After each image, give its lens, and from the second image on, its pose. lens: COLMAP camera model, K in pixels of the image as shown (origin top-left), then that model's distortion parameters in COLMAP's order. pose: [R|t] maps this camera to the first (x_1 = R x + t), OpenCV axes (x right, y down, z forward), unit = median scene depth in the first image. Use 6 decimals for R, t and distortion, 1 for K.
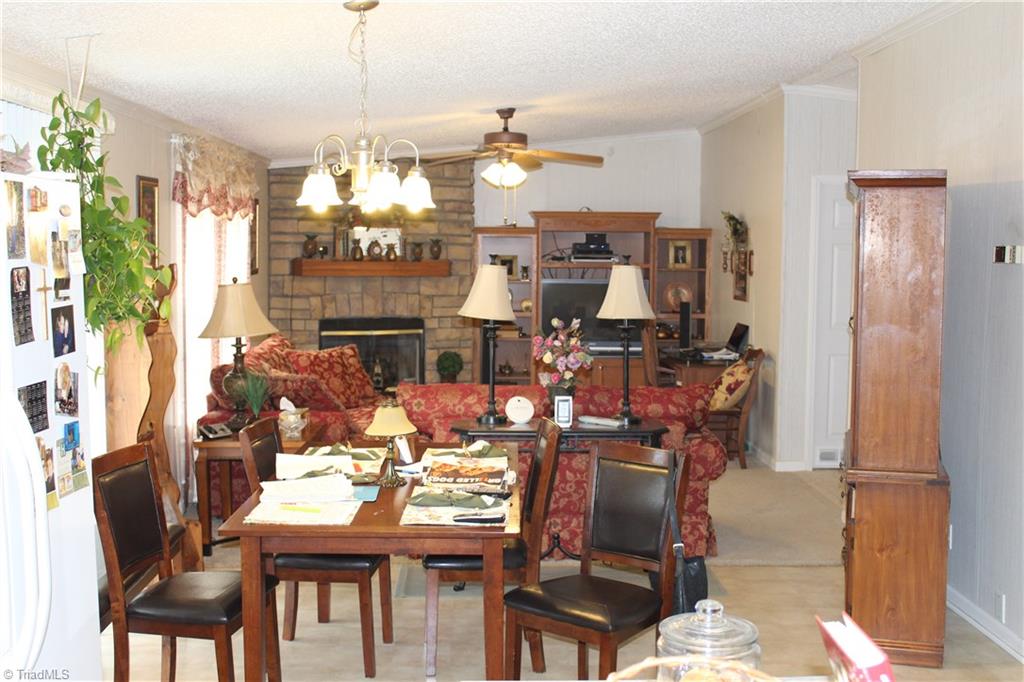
lens RADIAL K [[1143.4, 0, 509.8], [0, 1143.4, 338.0], [0, 0, 1]] dist [-0.045635, 0.000000]
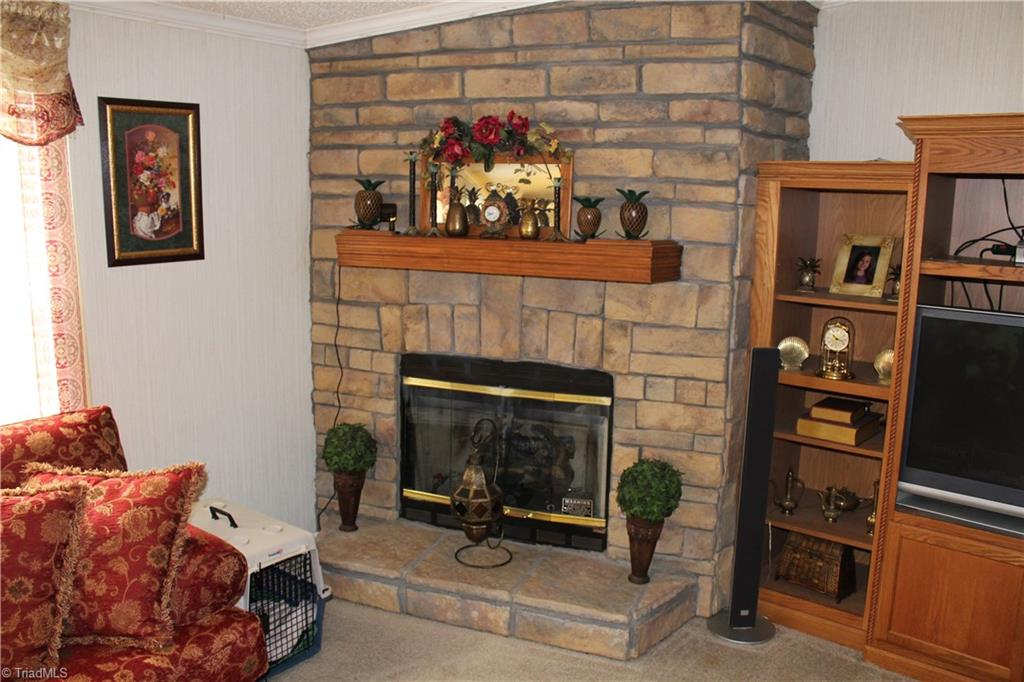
lens RADIAL K [[841.3, 0, 513.0], [0, 841.3, 343.4], [0, 0, 1]] dist [-0.137816, 0.084004]
pose [[0.767227, 0.117074, -0.630600, 0.098770], [-0.066139, 0.992399, 0.103776, -0.060640], [0.637957, -0.037913, 0.769138, 0.745962]]
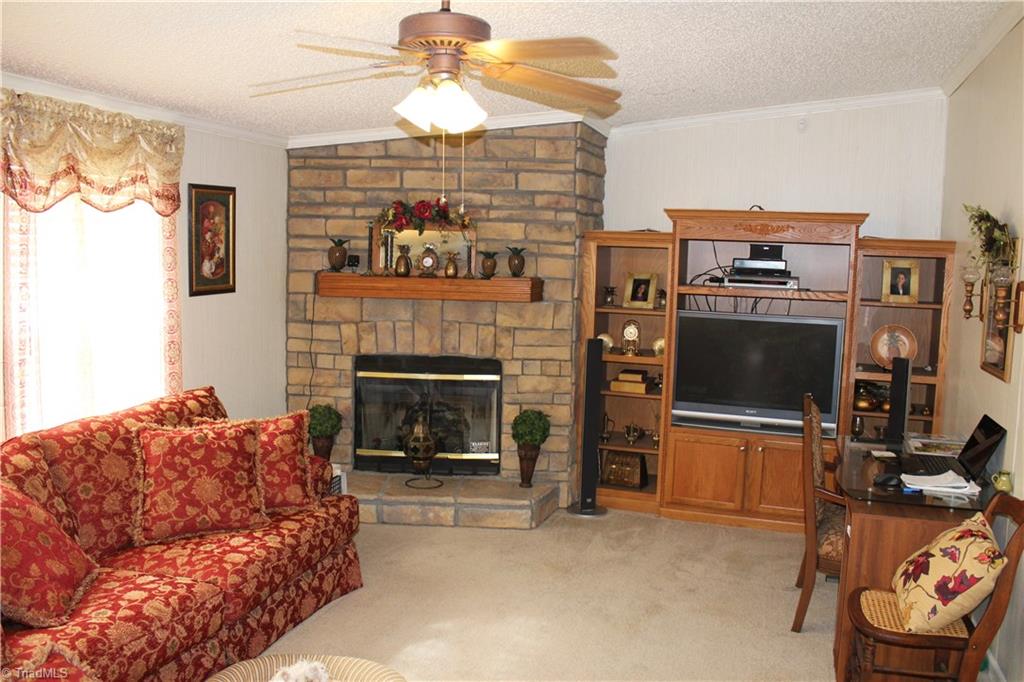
lens RADIAL K [[841.3, 0, 513.6], [0, 841.3, 348.4], [0, 0, 1]] dist [-0.137816, 0.084004]
pose [[0.936245, 0.057296, -0.346643, 0.113856], [-0.047481, 0.998196, 0.036749, -0.044716], [0.348123, -0.017947, 0.937277, 0.527984]]
